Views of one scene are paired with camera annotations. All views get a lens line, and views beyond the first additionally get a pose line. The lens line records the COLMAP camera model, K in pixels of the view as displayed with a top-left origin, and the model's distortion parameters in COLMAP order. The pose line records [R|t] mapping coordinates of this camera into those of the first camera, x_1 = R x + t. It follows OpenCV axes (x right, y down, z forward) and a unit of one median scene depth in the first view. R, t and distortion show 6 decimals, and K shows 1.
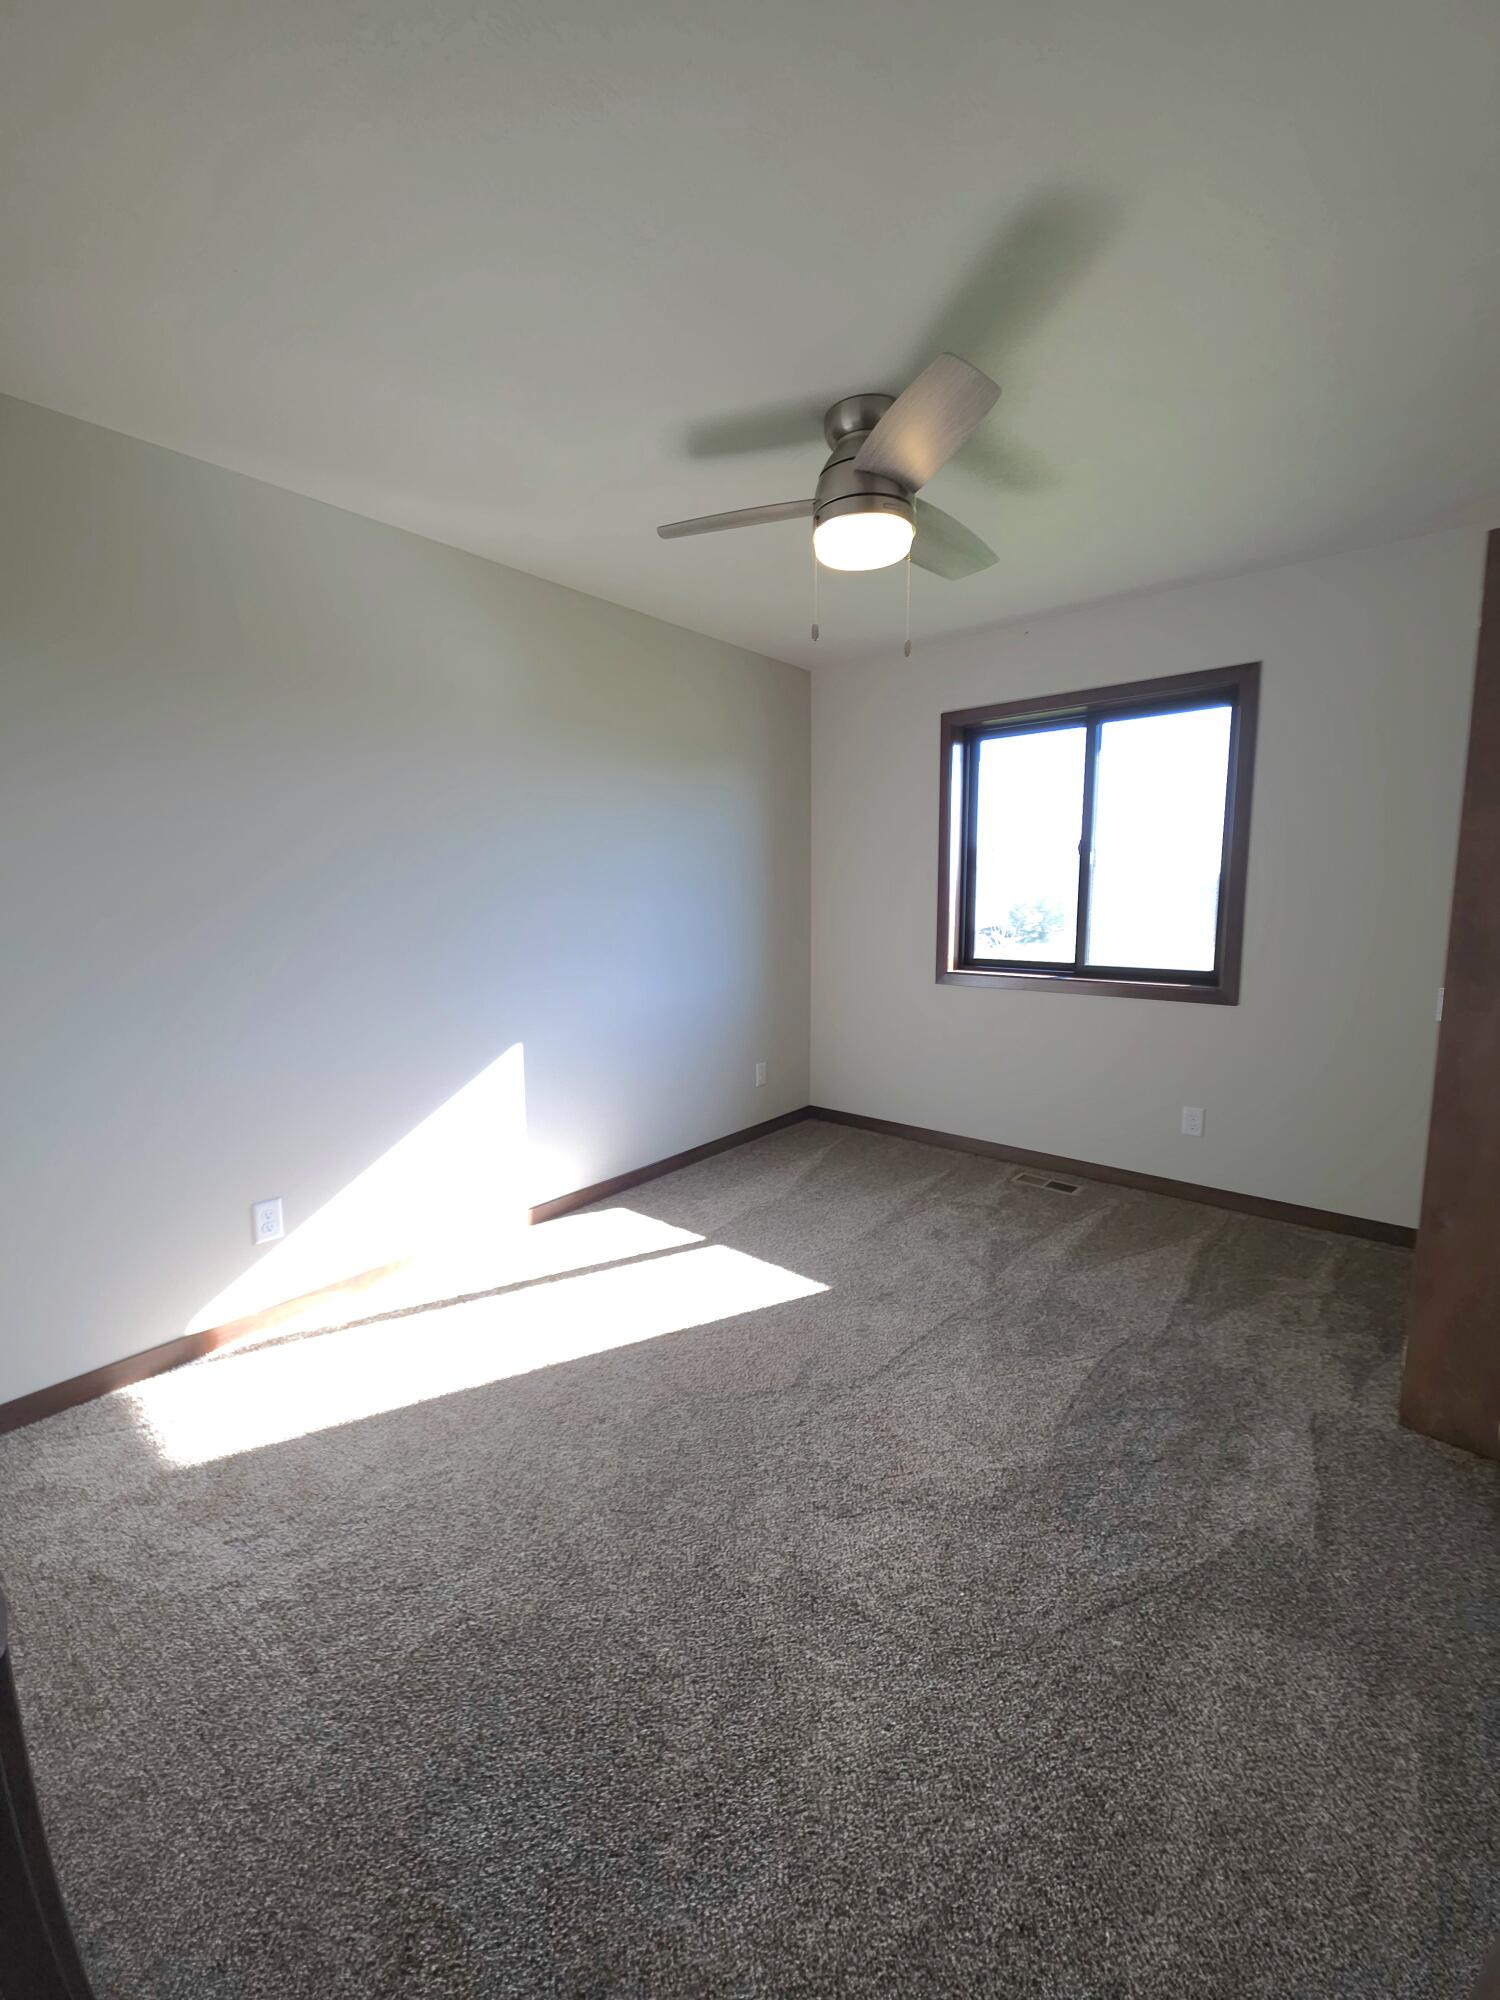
lens RADIAL K [[797.5, 0, 750.0], [0, 797.5, 1000.0], [0, 0, 1]] dist [0.001950, -0.000614]
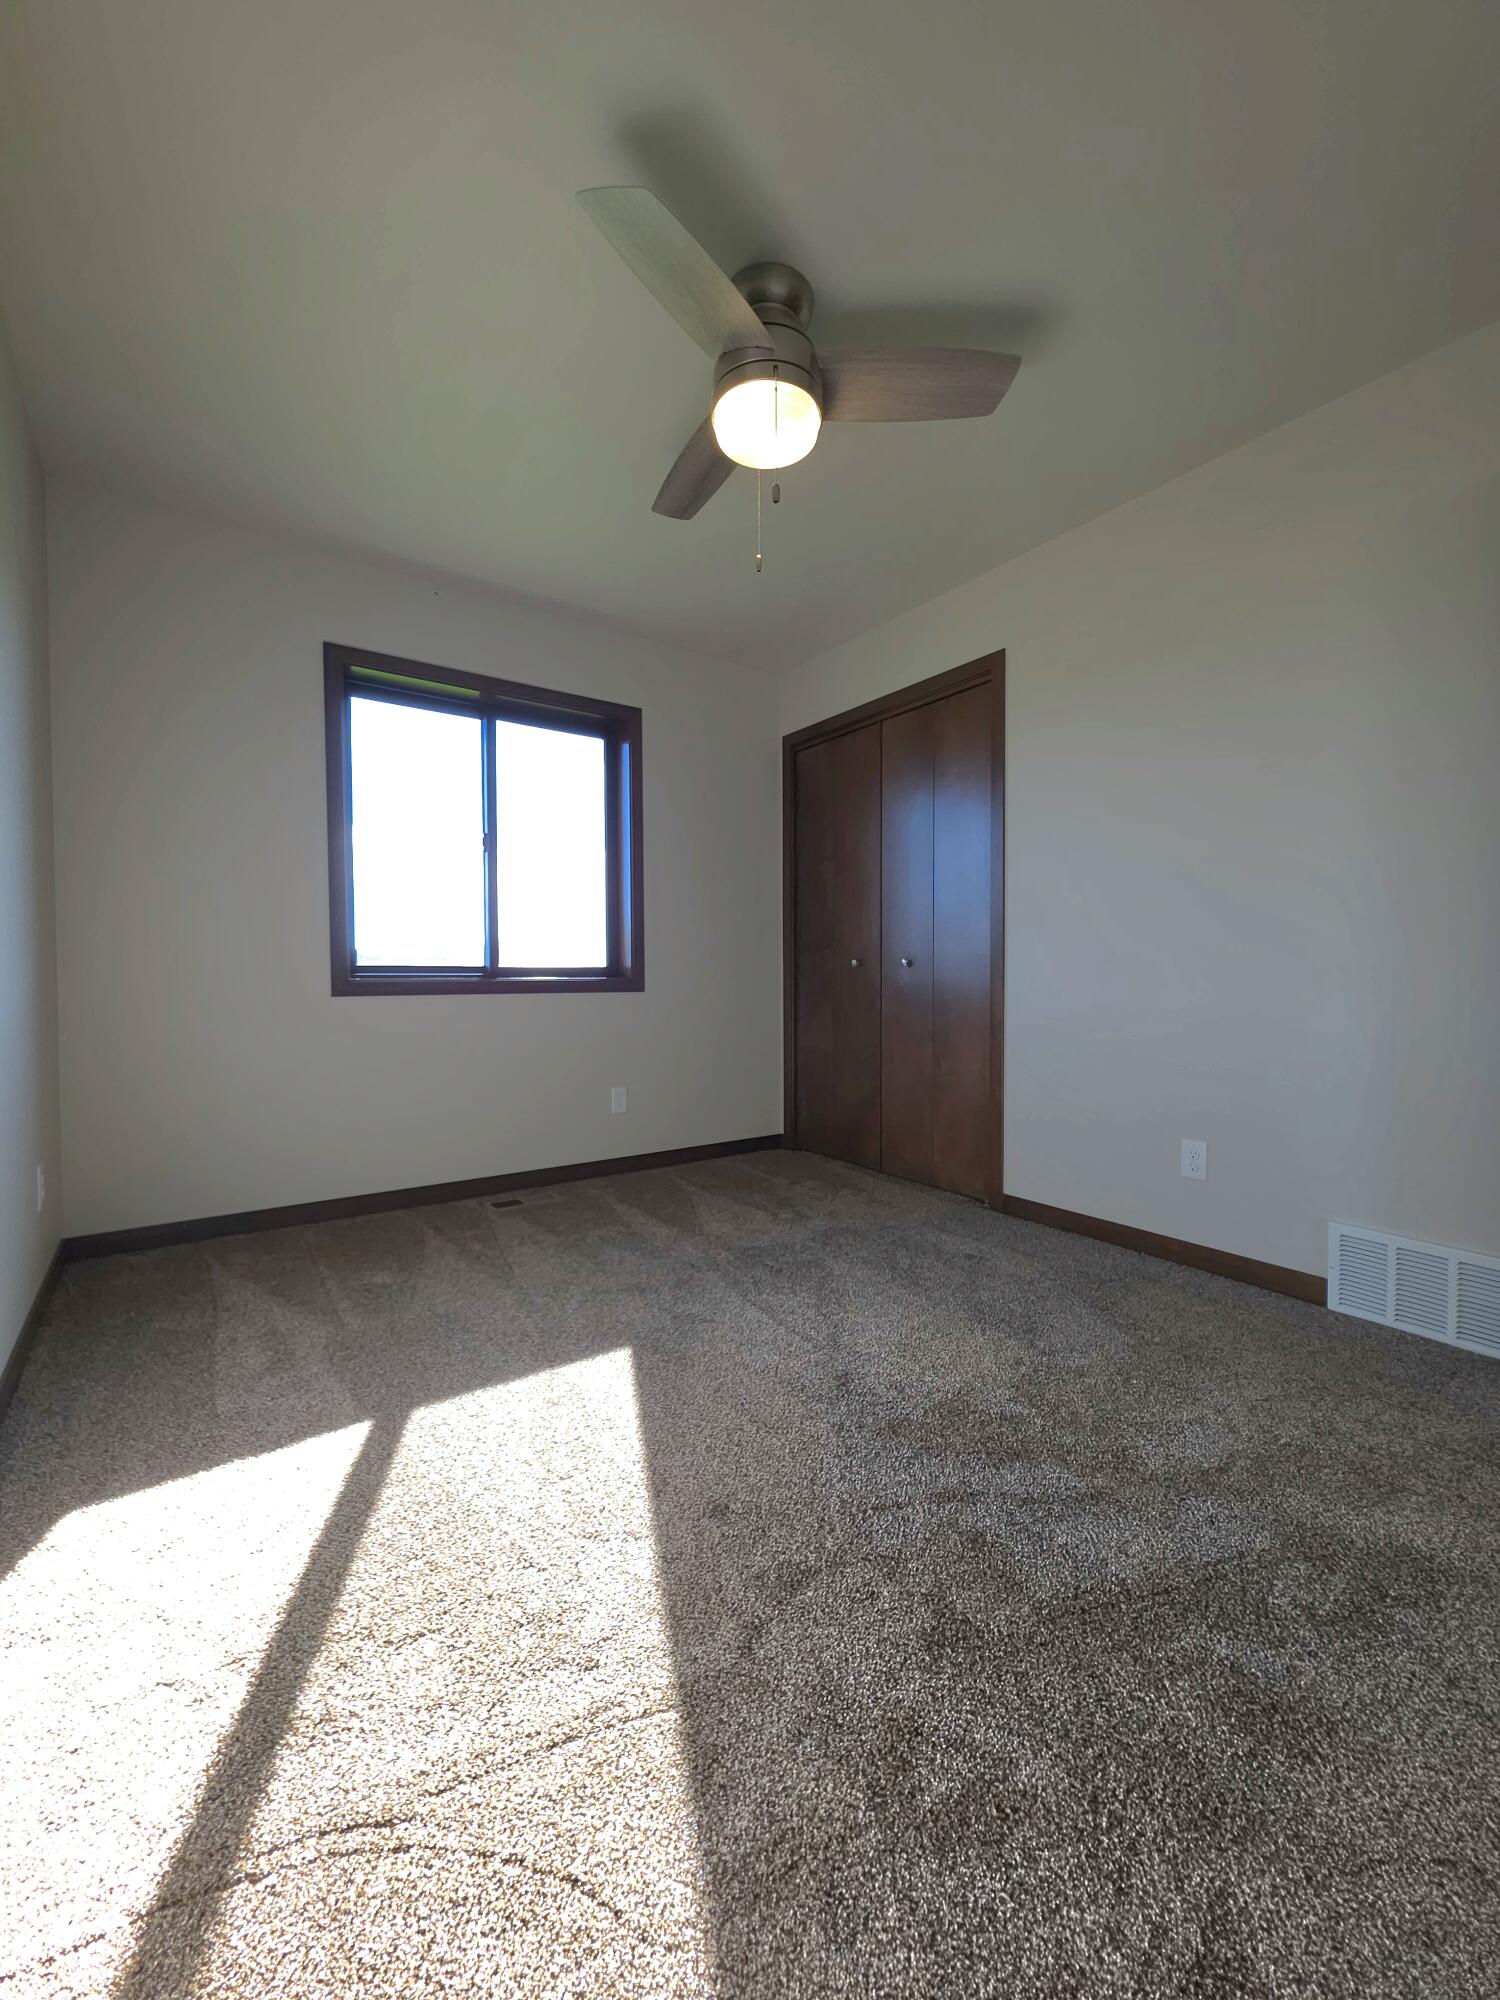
lens RADIAL K [[797.5, 0, 750.0], [0, 797.5, 1000.0], [0, 0, 1]] dist [0.001950, -0.000614]
pose [[0.252442, -0.025578, 0.967274, -0.486973], [0.130557, 0.991410, -0.007857, 0.048210], [-0.958764, 0.128268, 0.253612, 0.546409]]
